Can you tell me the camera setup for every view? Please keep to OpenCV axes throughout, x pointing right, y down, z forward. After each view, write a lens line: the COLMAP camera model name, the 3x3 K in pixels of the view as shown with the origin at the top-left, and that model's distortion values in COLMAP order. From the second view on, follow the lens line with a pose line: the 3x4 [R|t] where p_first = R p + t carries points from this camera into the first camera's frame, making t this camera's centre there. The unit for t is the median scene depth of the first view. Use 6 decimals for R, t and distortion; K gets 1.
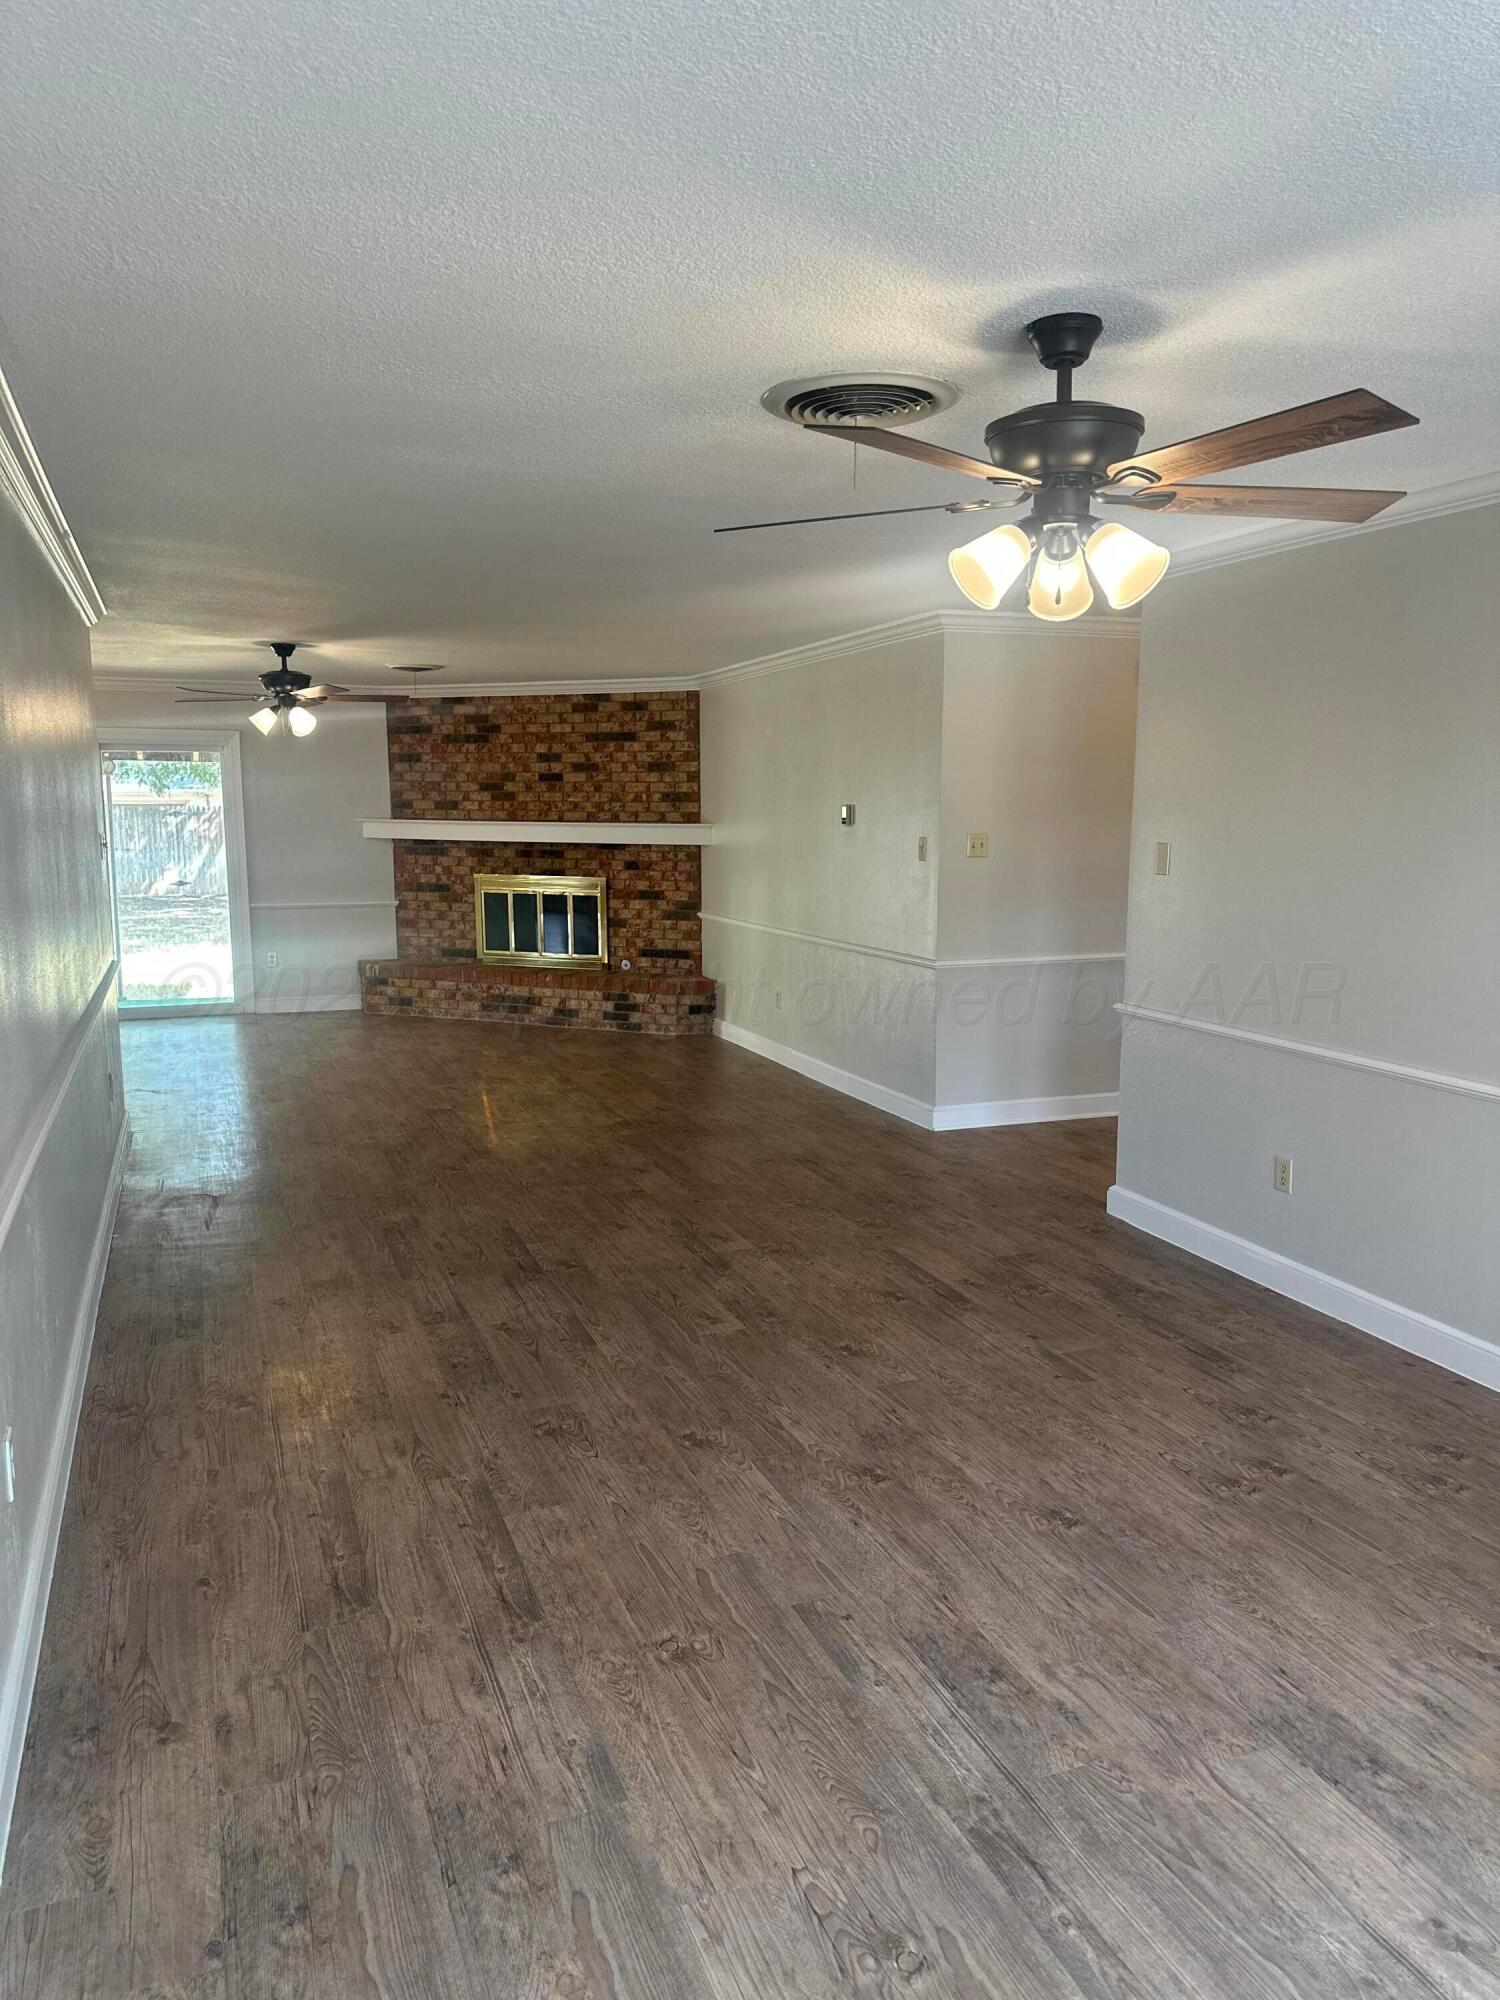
lens RADIAL K [[1405.7, 0, 769.0], [0, 1405.7, 1011.8], [0, 0, 1]] dist [0.048082, -0.024999]
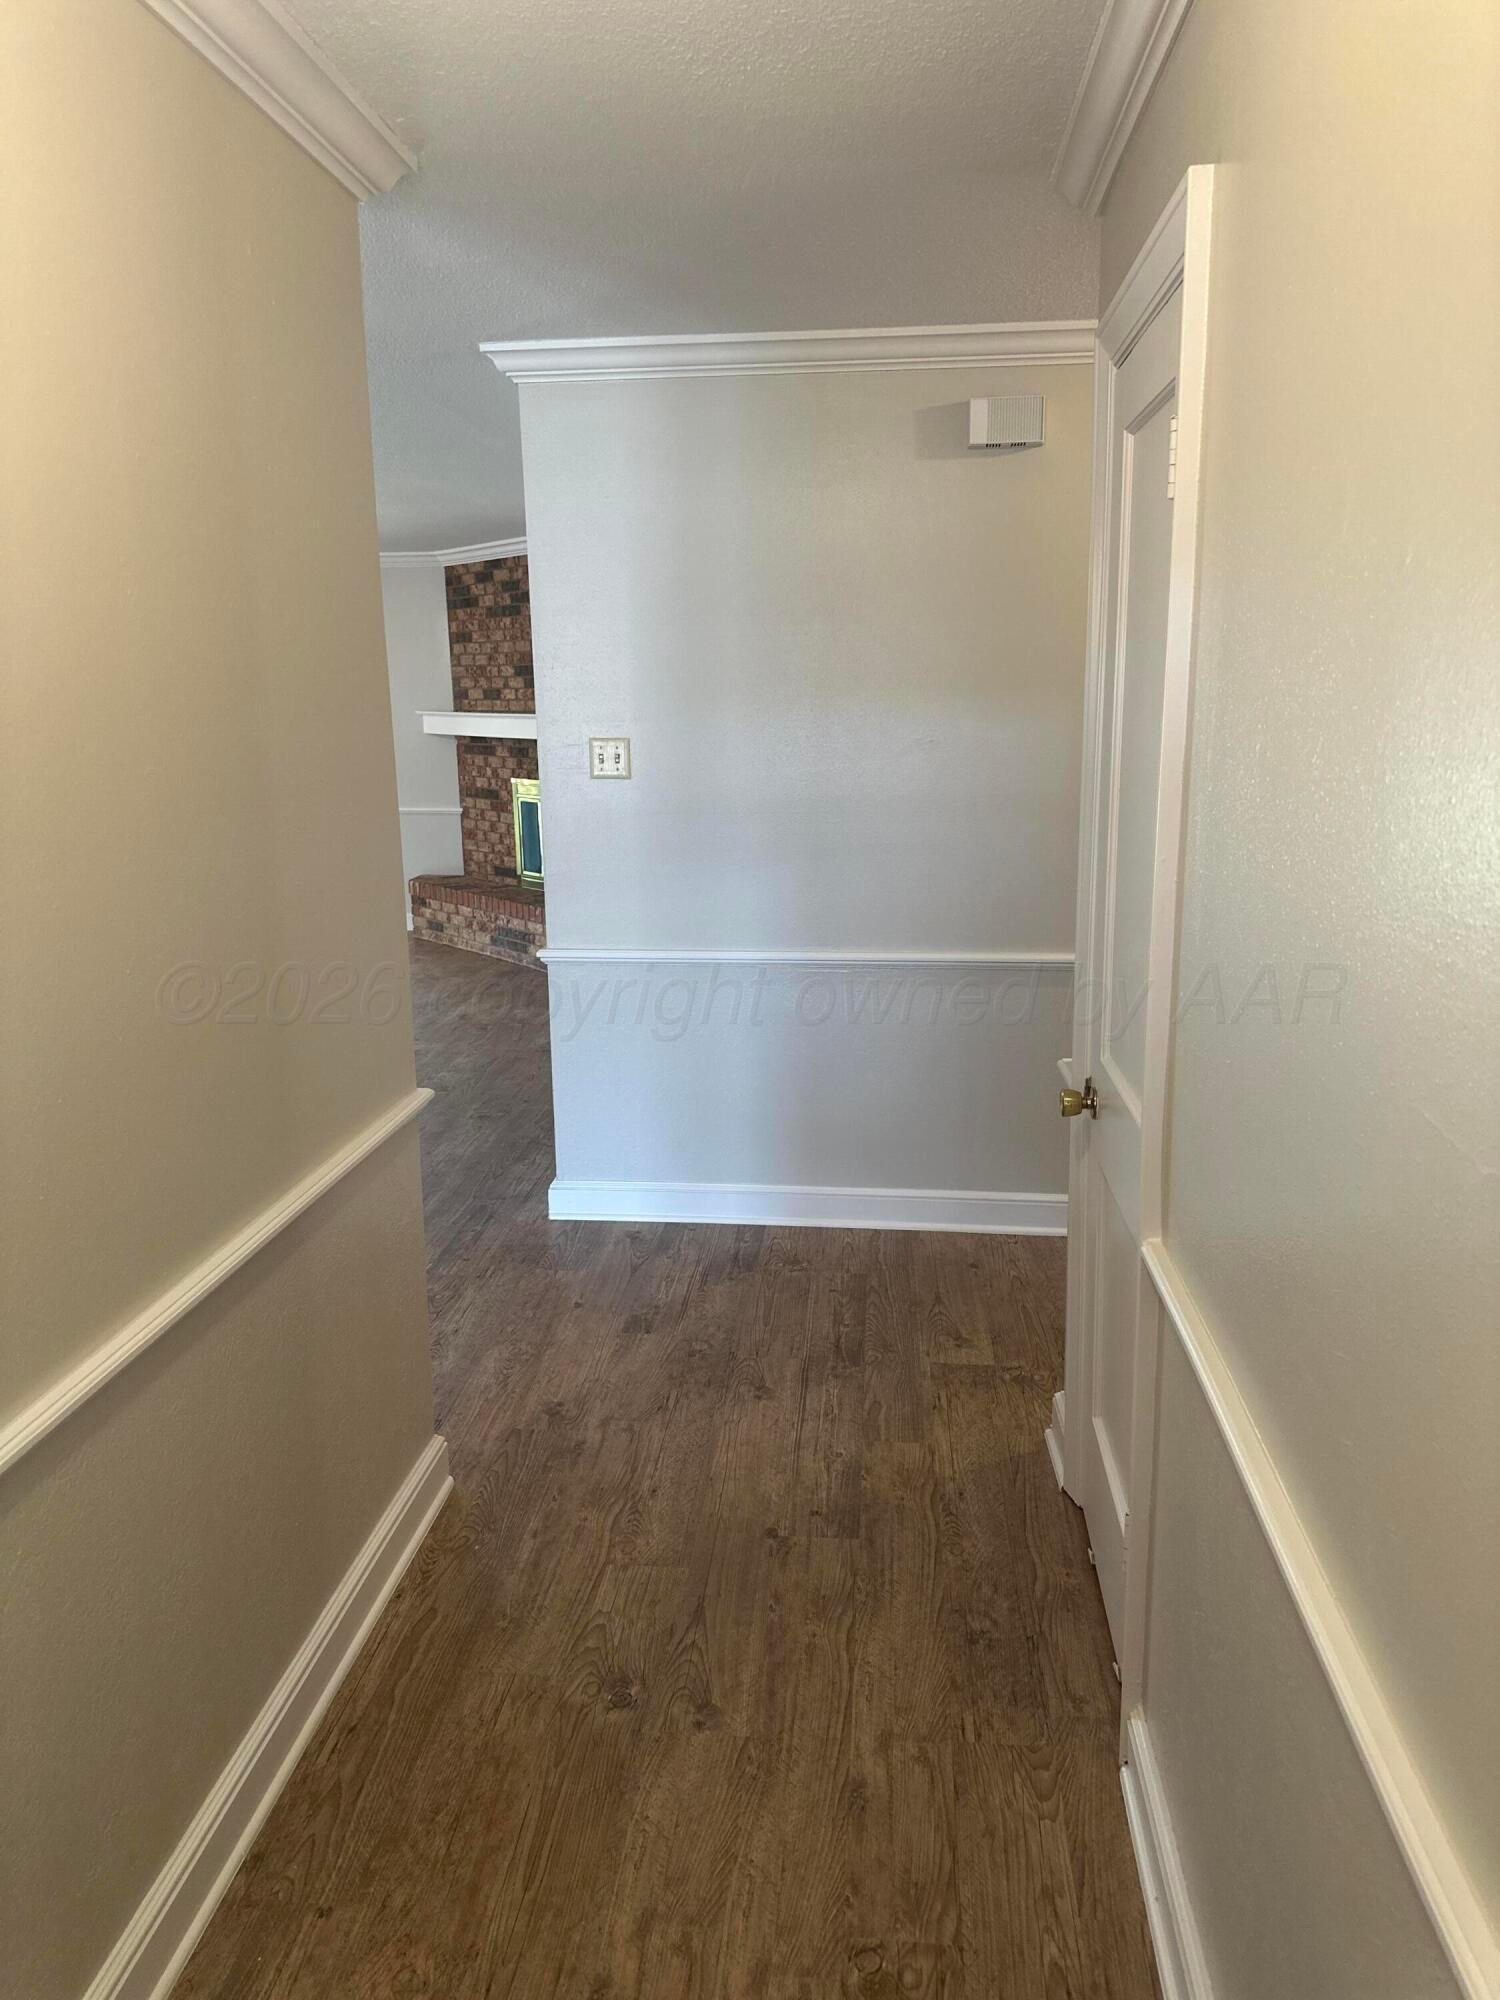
lens RADIAL K [[1405.7, 0, 761.4], [0, 1405.7, 1034.0], [0, 0, 1]] dist [0.048082, -0.024999]
pose [[0.885942, 0.097311, -0.453473, 0.311414], [-0.053328, 0.992630, 0.108822, -0.046029], [0.460720, -0.072228, 0.884602, 0.318610]]
